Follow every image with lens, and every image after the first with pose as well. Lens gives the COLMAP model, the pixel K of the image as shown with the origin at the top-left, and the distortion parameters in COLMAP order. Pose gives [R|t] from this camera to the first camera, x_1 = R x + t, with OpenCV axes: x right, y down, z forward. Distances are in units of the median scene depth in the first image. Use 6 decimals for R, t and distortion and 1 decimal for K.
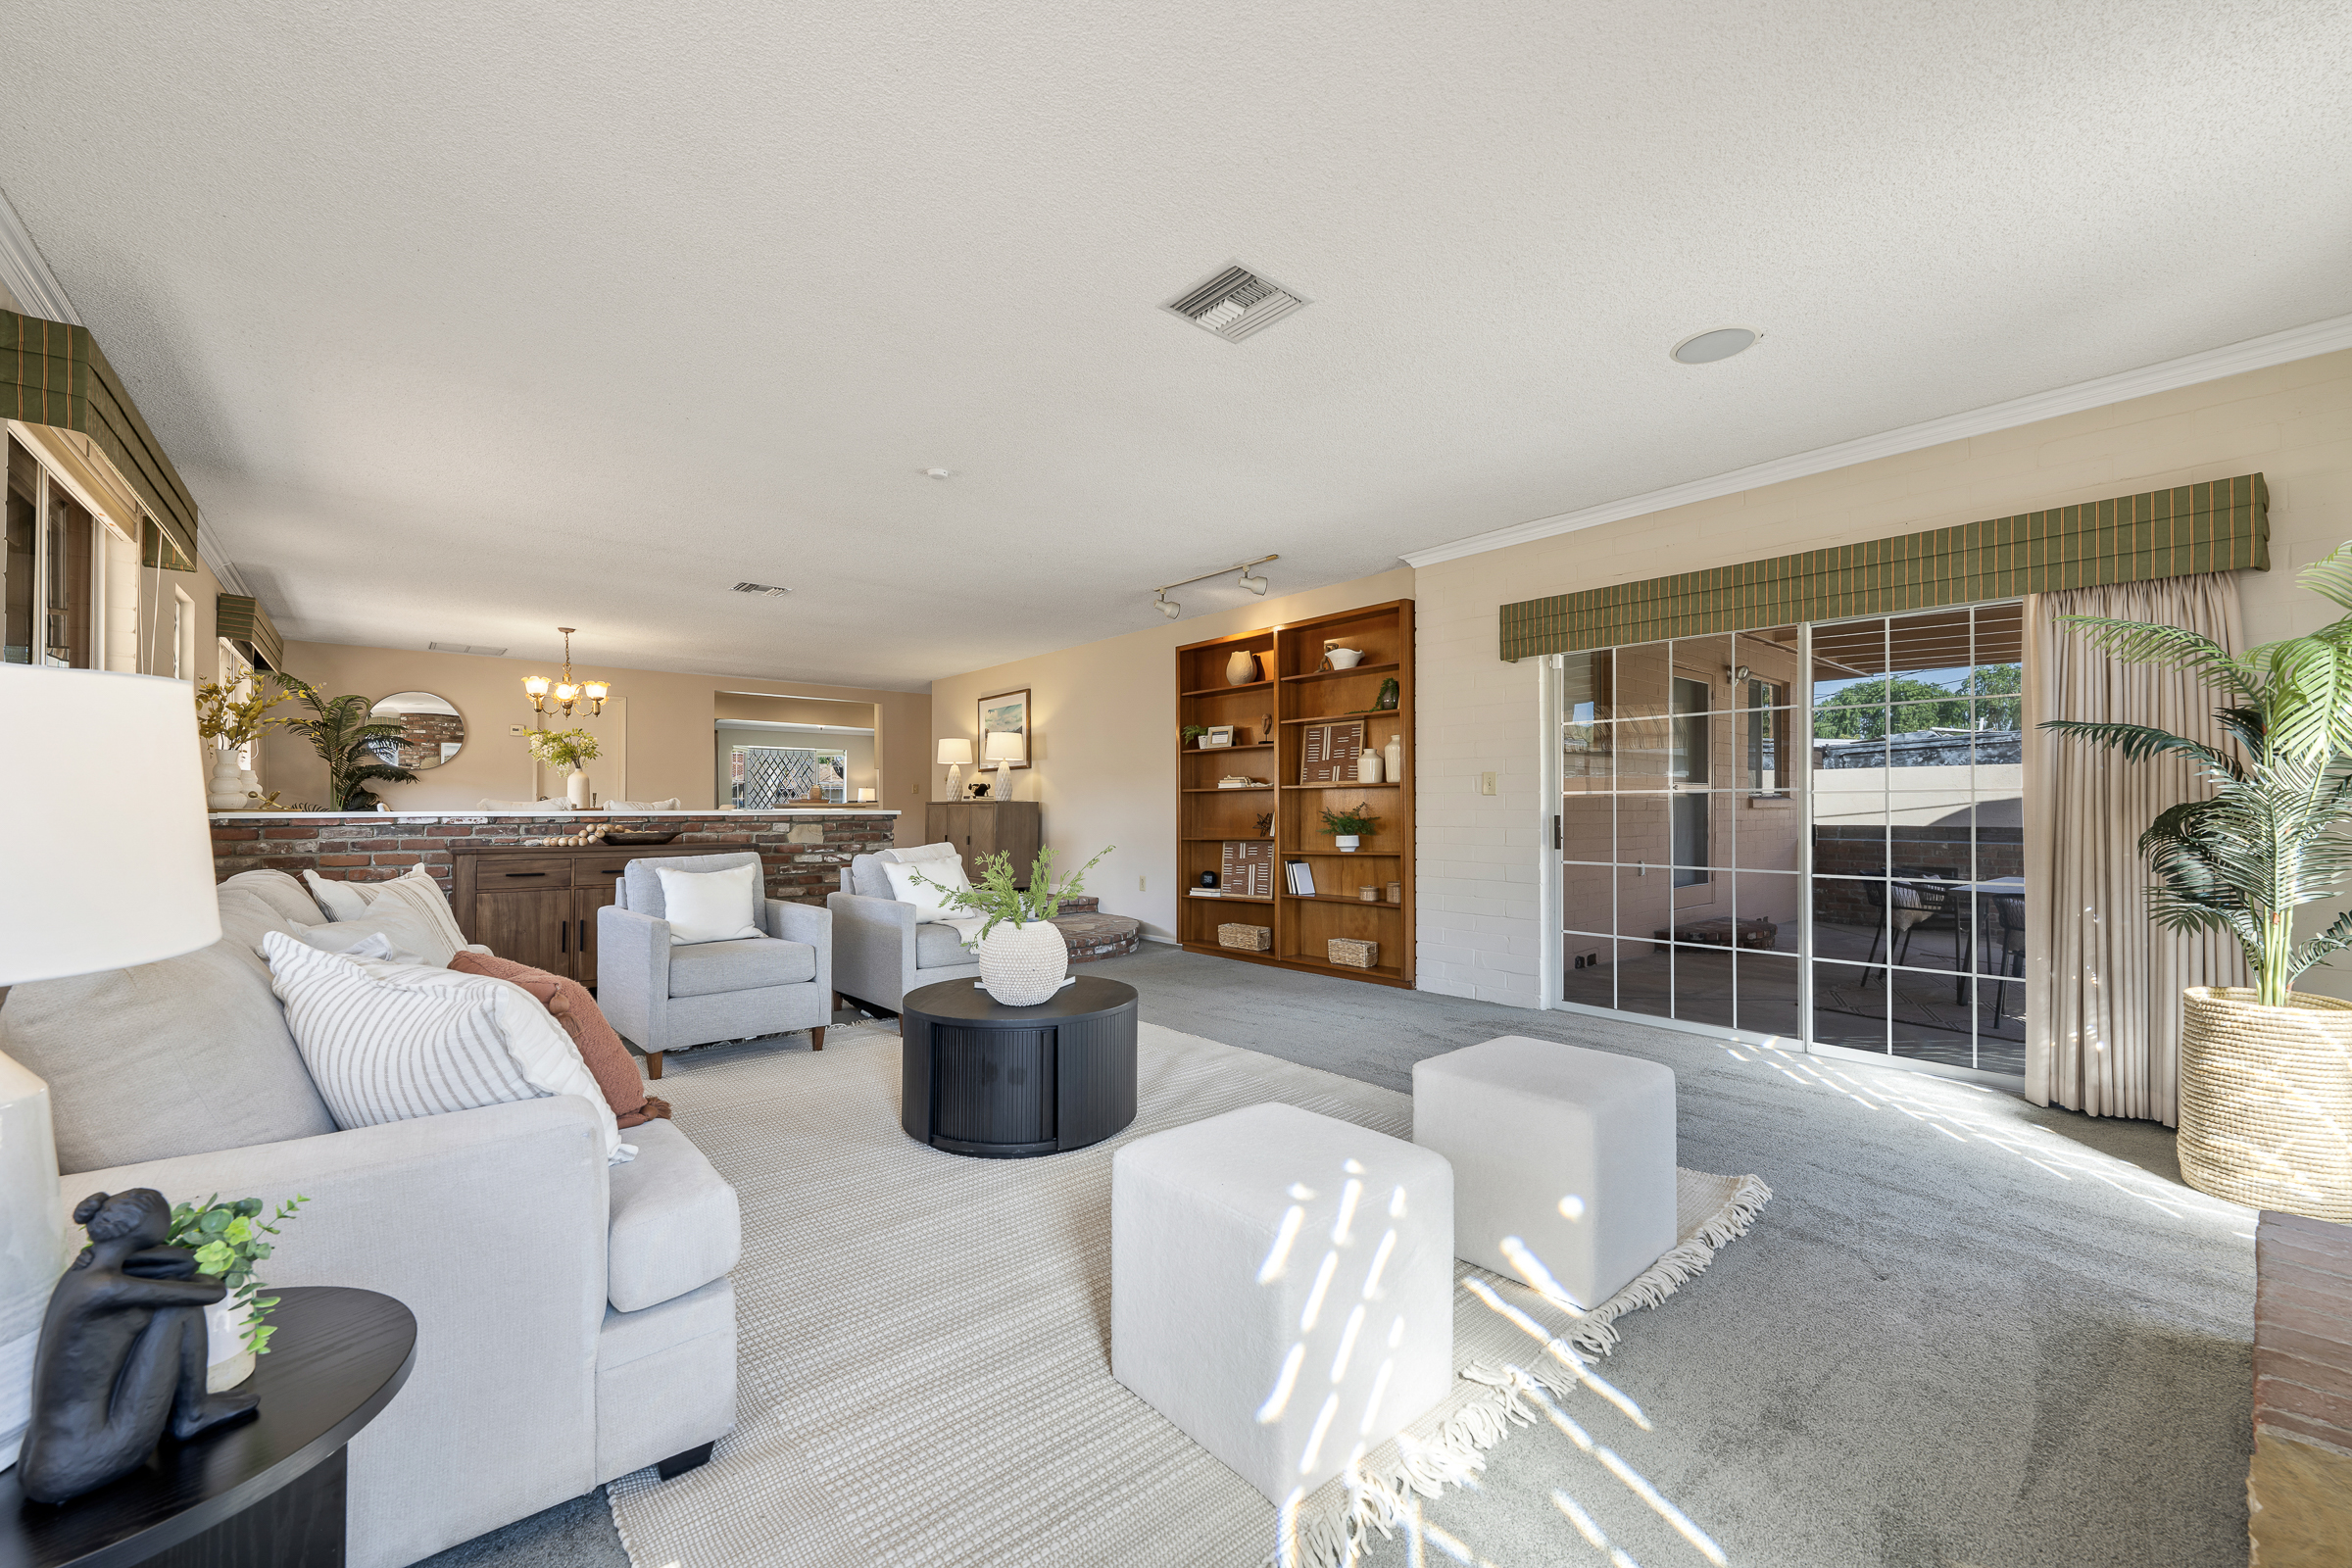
lens RADIAL K [[939.2, 0, 1169.7], [0, 939.2, 798.5], [0, 0, 1]] dist [-0.003624, -0.000745]
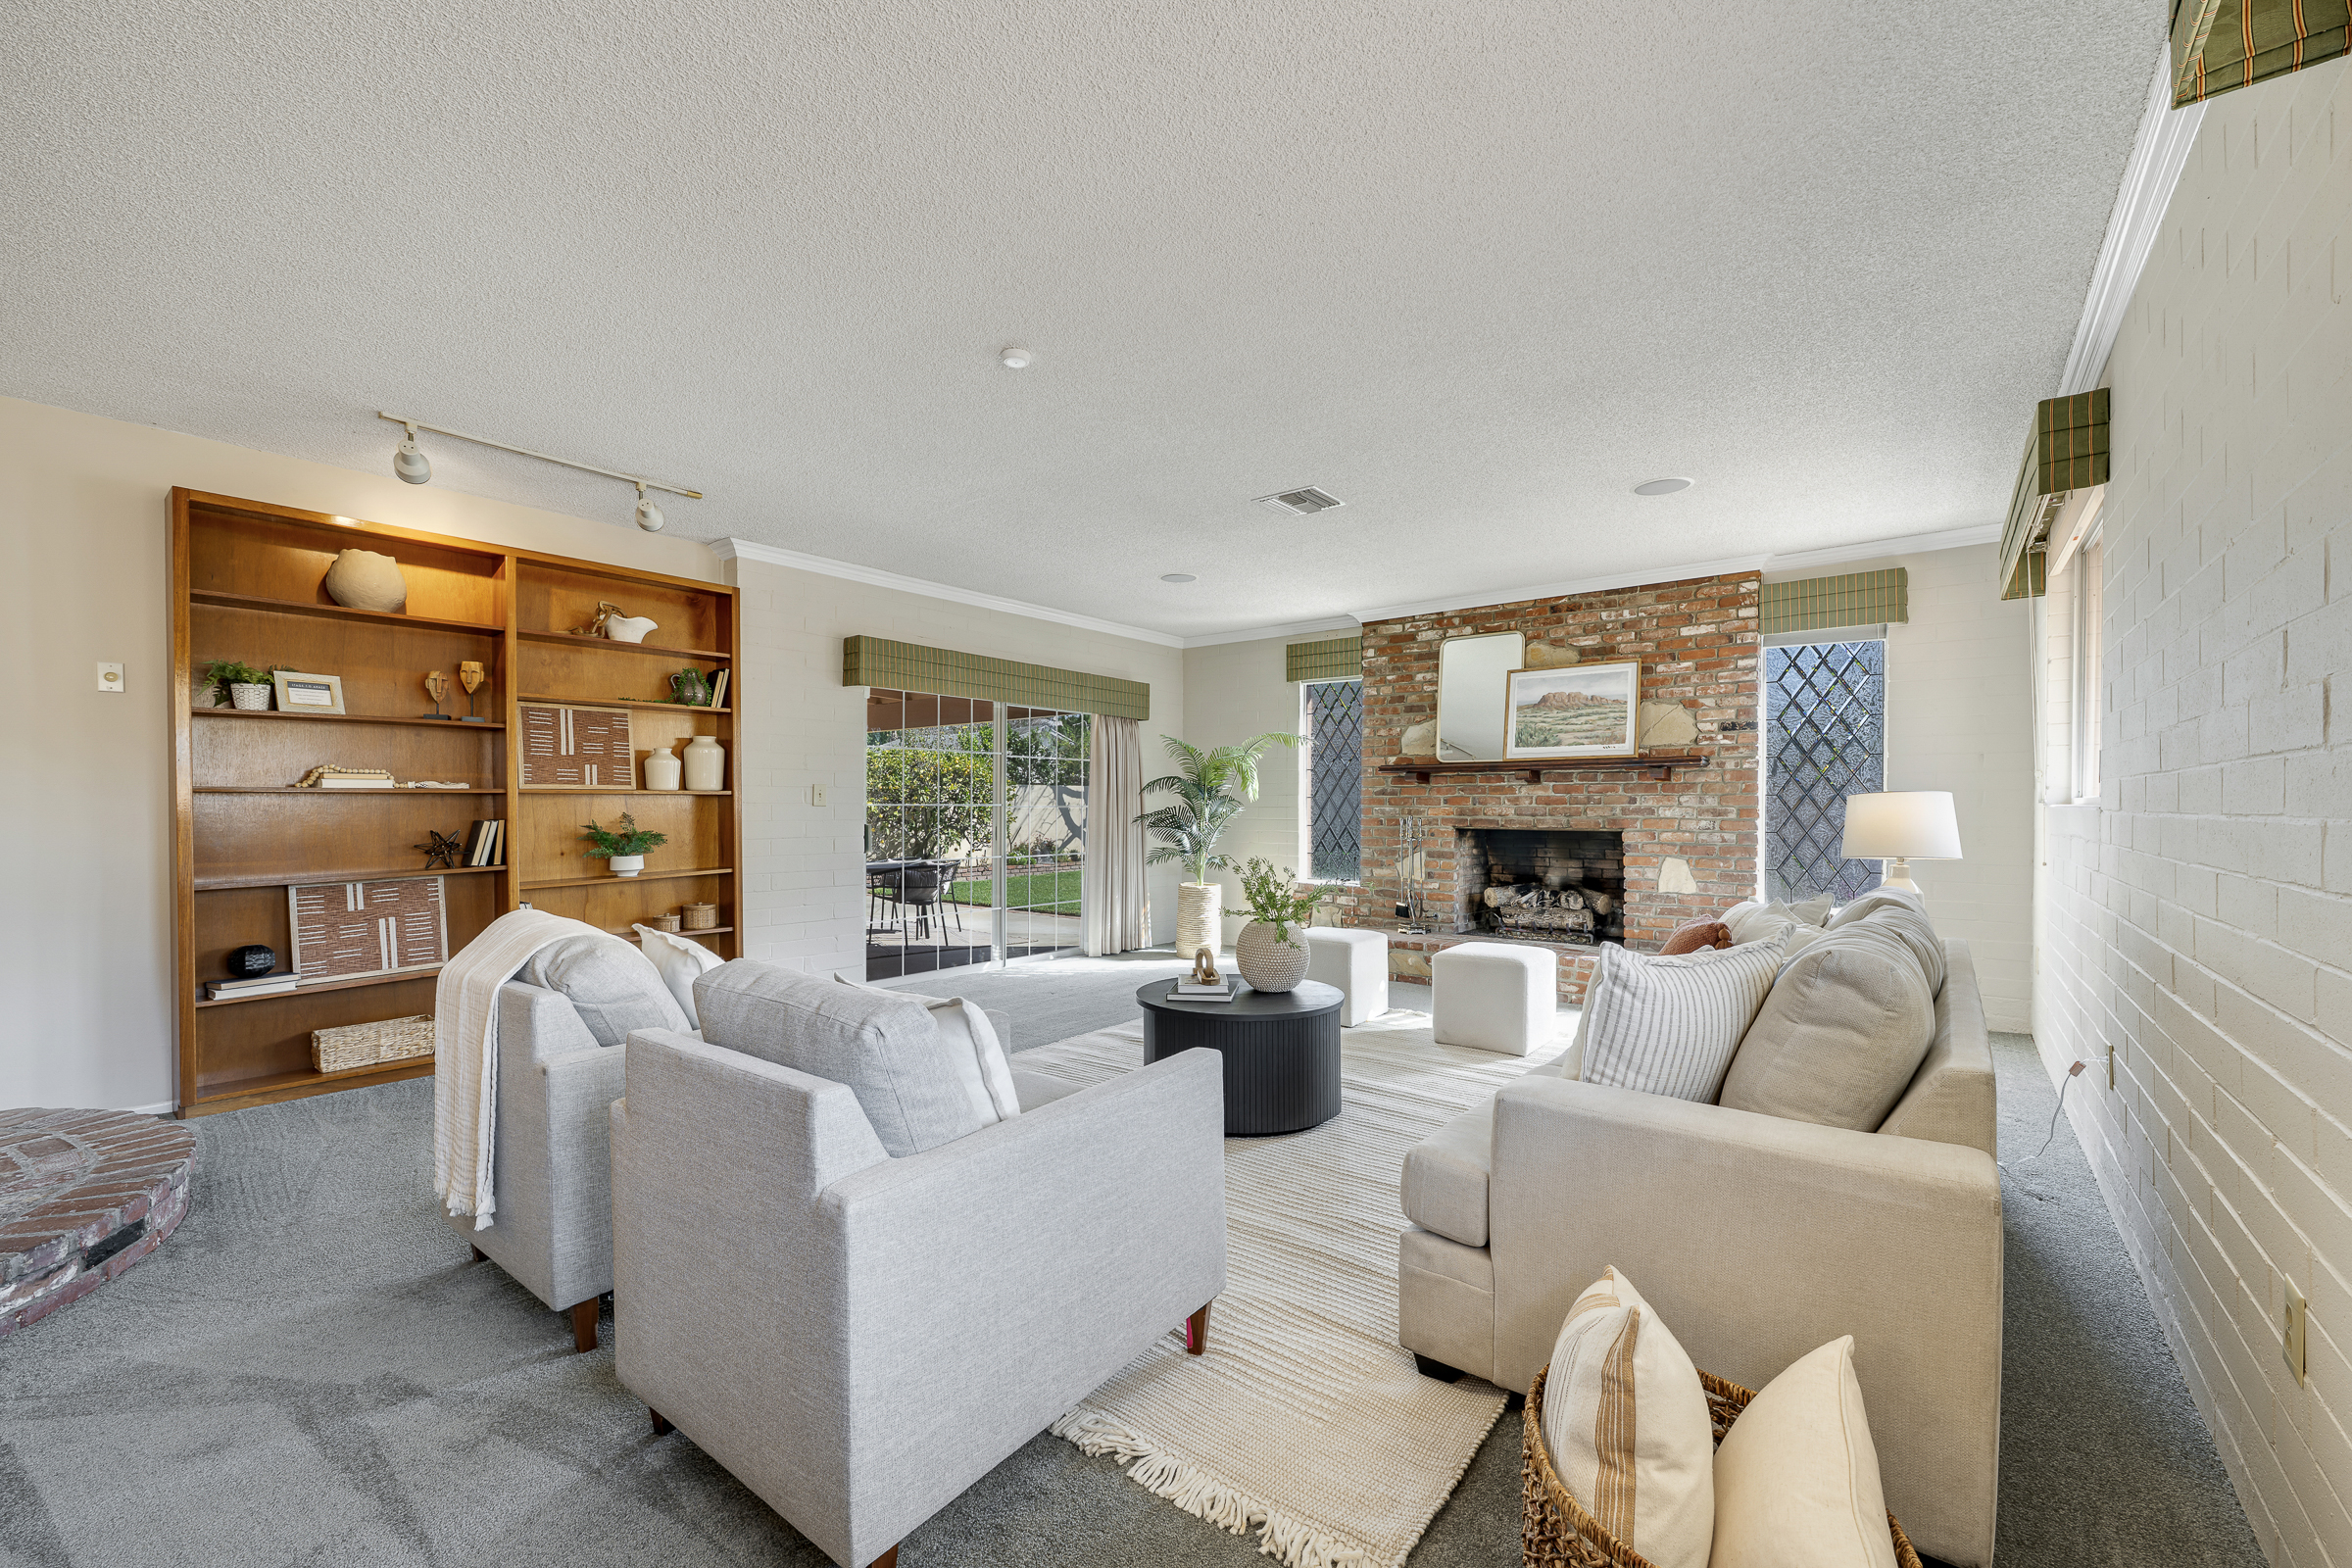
lens RADIAL K [[939.2, 0, 1161.4], [0, 939.2, 808.4], [0, 0, 1]] dist [-0.003624, -0.000745]
pose [[-0.202004, -0.001662, 0.979383, -0.633704], [-0.012079, 0.999927, -0.000795, -0.004493], [-0.979310, -0.011991, -0.202009, 0.688796]]
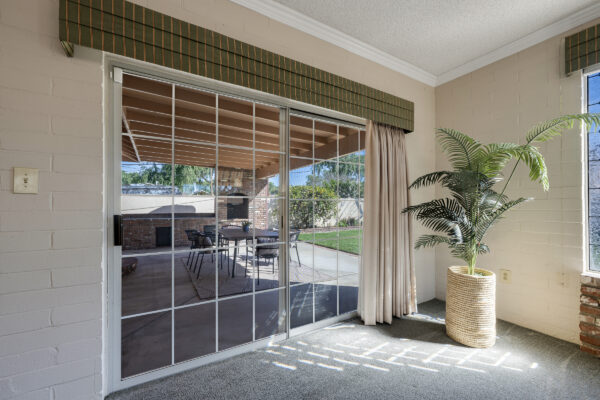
lens RADIAL K [[239.6, 0, 296.5], [0, 239.6, 204.5], [0, 0, 1]] dist [-0.003624, -0.000745]
pose [[0.166689, 0.010360, 0.985955, 0.133682], [-0.008883, 0.999920, -0.009005, 0.004559], [-0.985969, -0.007257, 0.166768, 0.583773]]
